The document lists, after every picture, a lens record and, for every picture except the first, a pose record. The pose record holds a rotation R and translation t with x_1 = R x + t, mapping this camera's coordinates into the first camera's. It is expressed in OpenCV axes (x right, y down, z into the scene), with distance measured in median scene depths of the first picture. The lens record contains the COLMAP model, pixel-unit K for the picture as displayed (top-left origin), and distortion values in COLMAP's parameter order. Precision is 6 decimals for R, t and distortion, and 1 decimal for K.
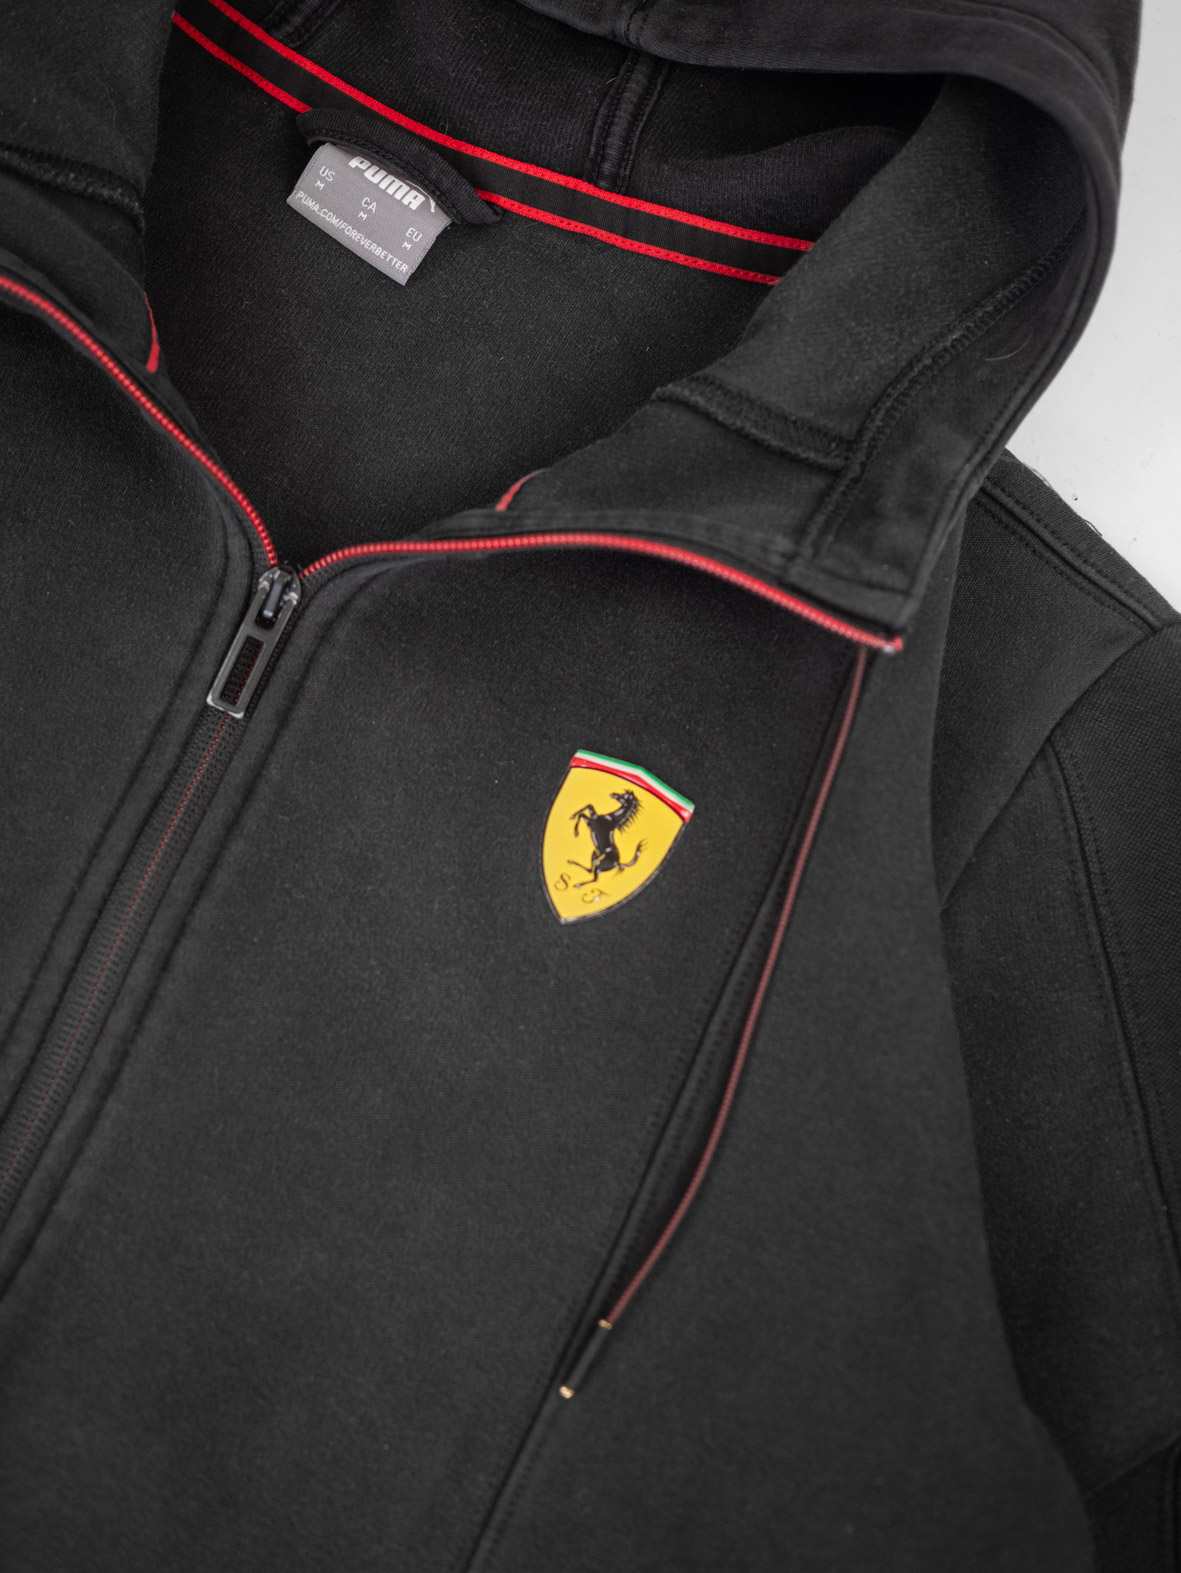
lens RADIAL K [[2308.4, 0, 536.6], [0, 2308.4, 824.9], [0, 0, 1]] dist [-0.093454, 0.000000]
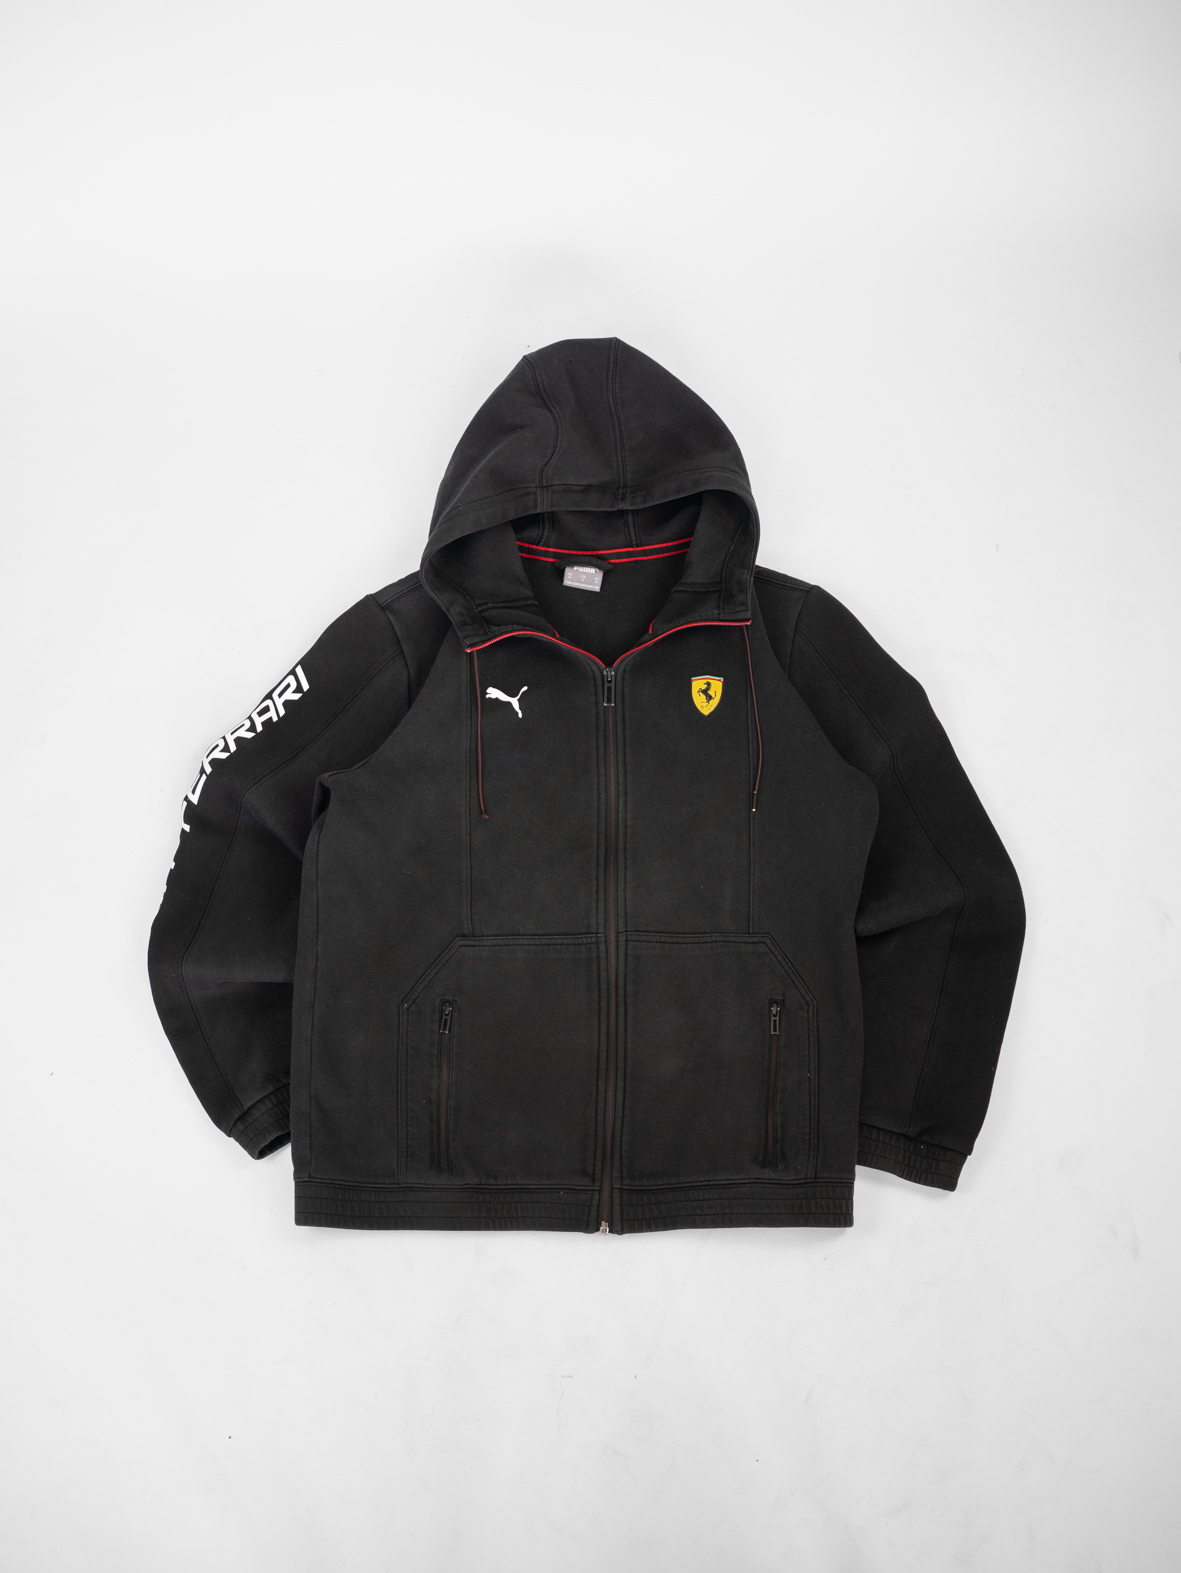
lens RADIAL K [[2308.4, 0, 531.4], [0, 2308.4, 842.6], [0, 0, 1]] dist [-0.093454, 0.000000]
pose [[0.907508, -0.419960, -0.007887, -0.327323], [0.419224, 0.906763, -0.045083, 0.295211], [0.026085, 0.037607, 0.998952, -3.056657]]
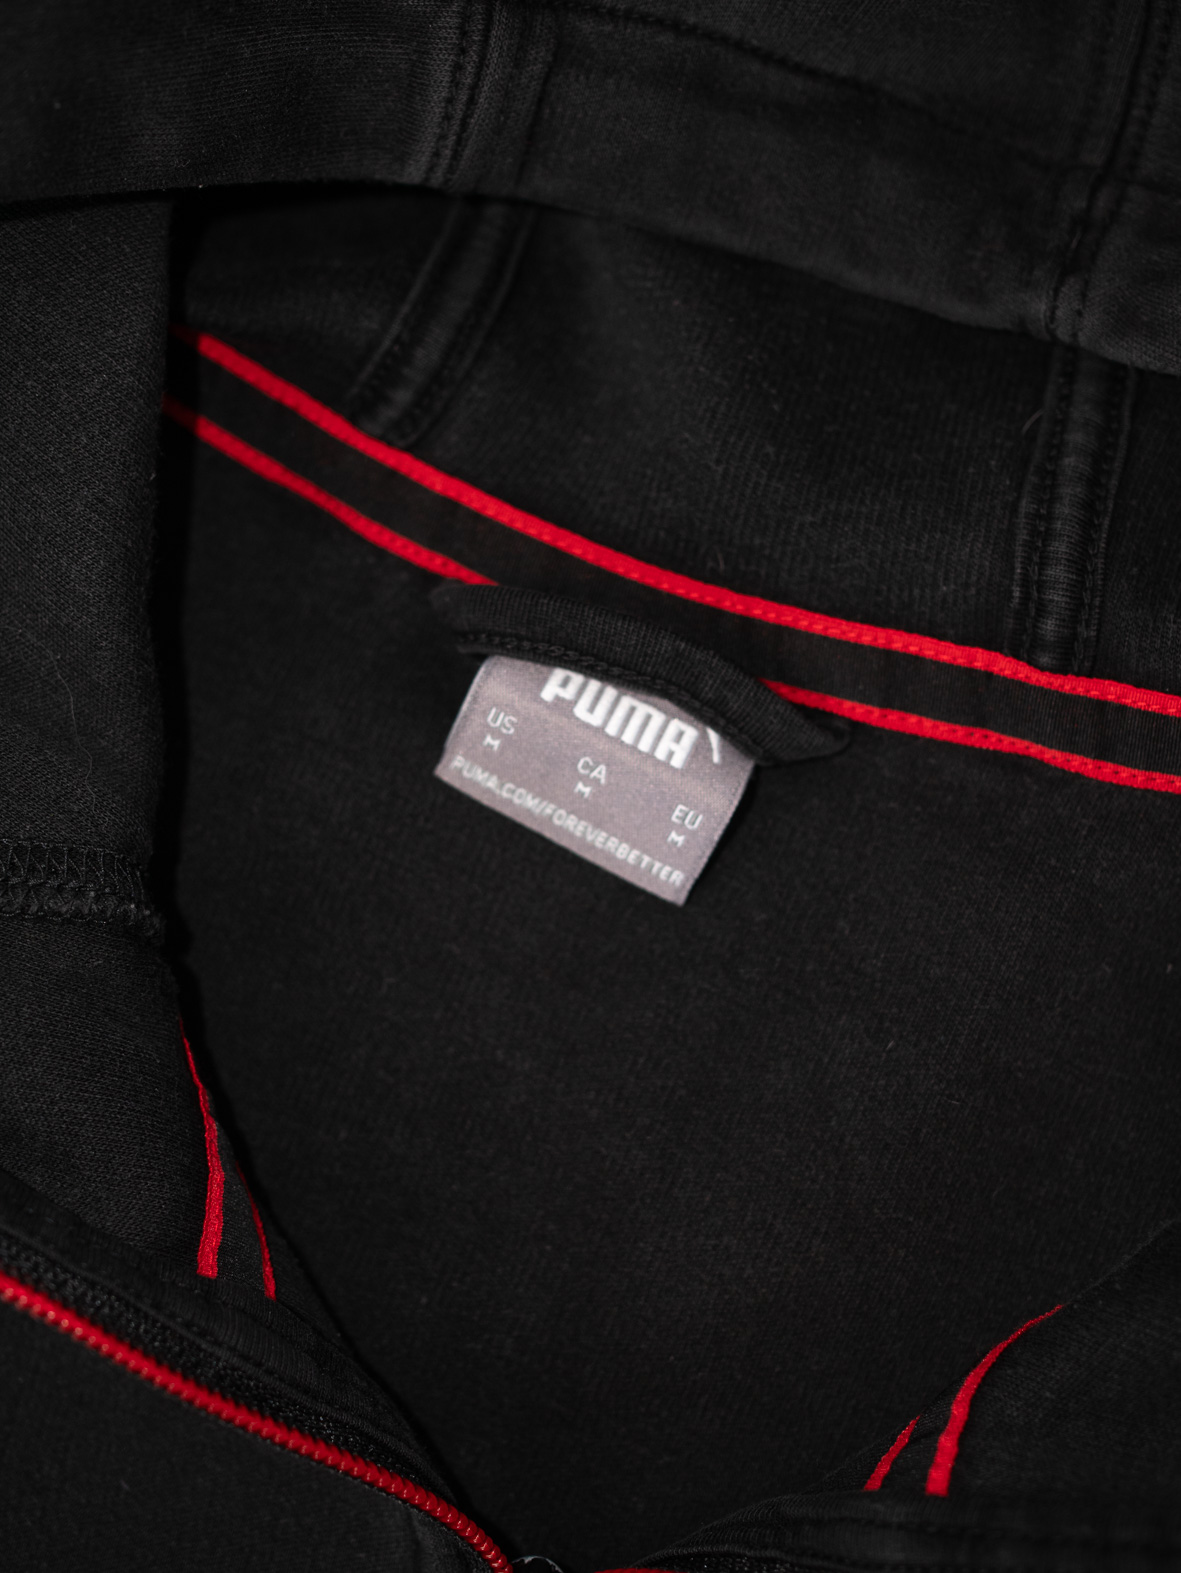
lens RADIAL K [[2308.4, 0, 584.0], [0, 2308.4, 790.8], [0, 0, 1]] dist [-0.093454, 0.000000]
pose [[0.982661, -0.124151, -0.137711, -0.004694], [0.138369, 0.985424, 0.098964, -0.330808], [0.123417, -0.116303, 0.985516, 0.512349]]
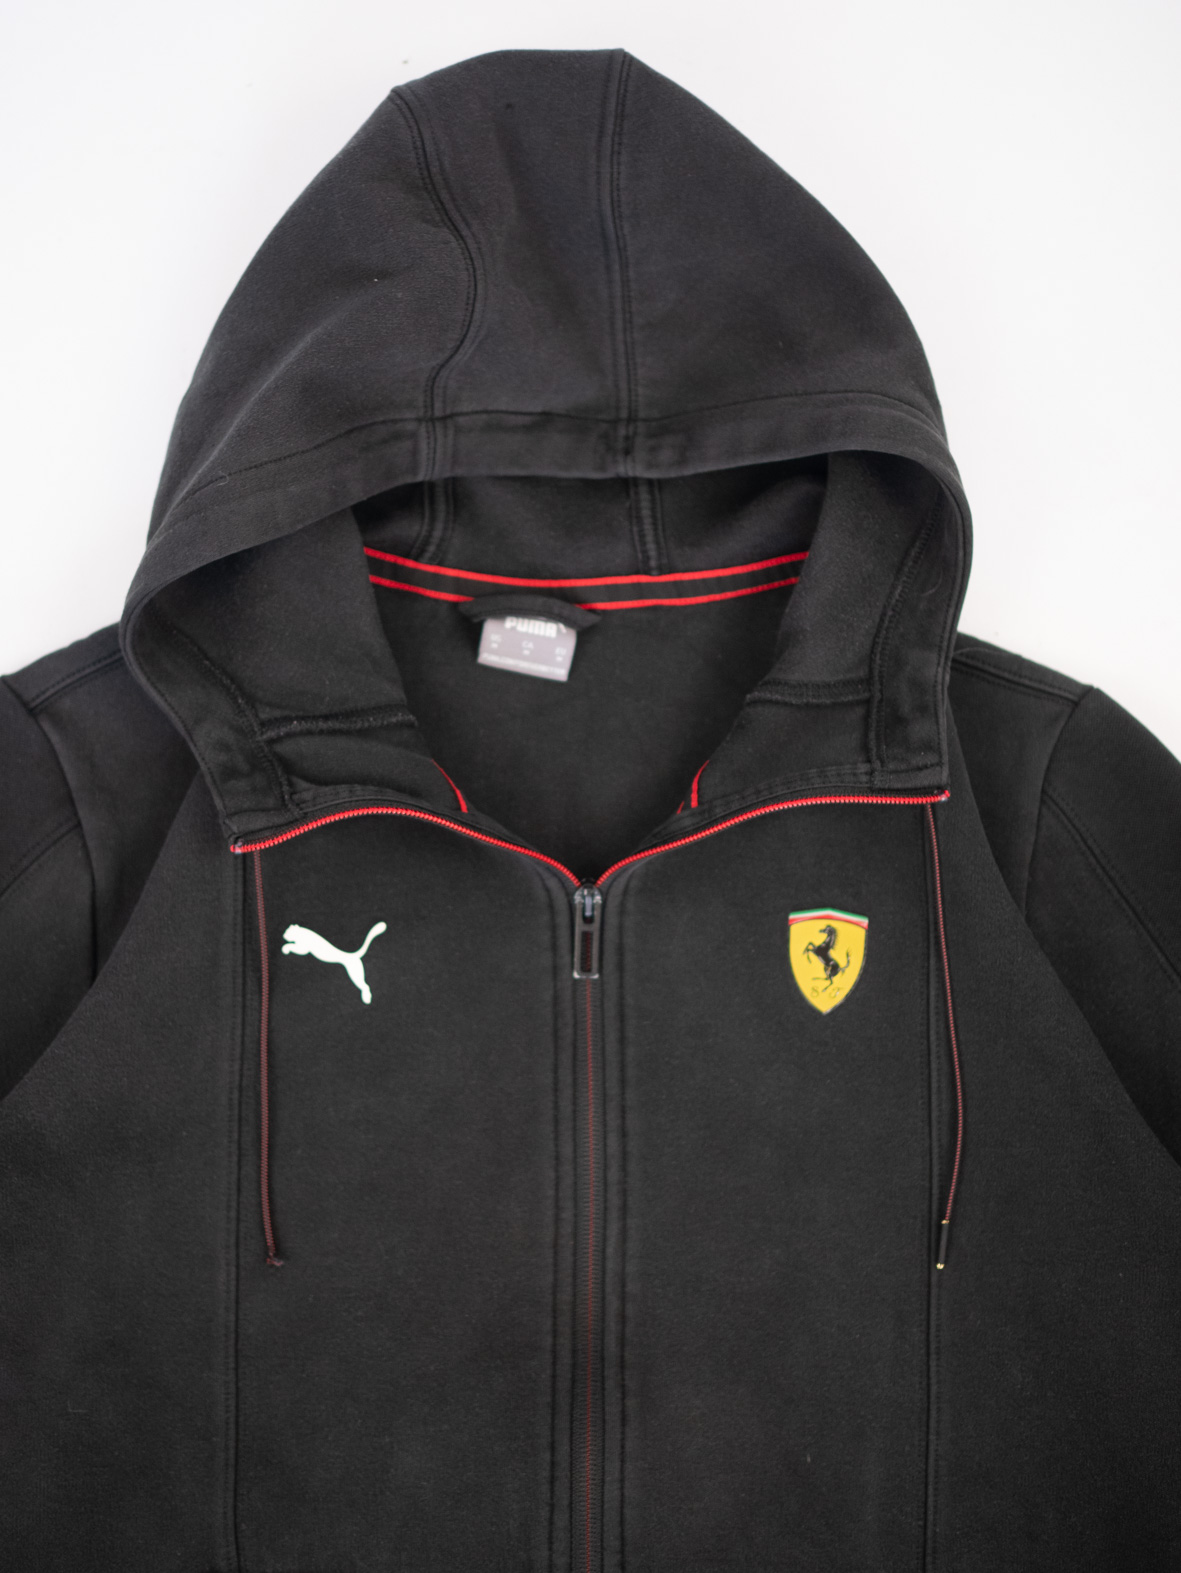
lens RADIAL K [[2308.4, 0, 545.4], [0, 2308.4, 794.3], [0, 0, 1]] dist [-0.093454, 0.000000]
pose [[0.916530, -0.399844, 0.009906, -0.124795], [0.398046, 0.914274, 0.075248, -0.304440], [-0.039144, -0.065024, 0.997116, -0.646829]]
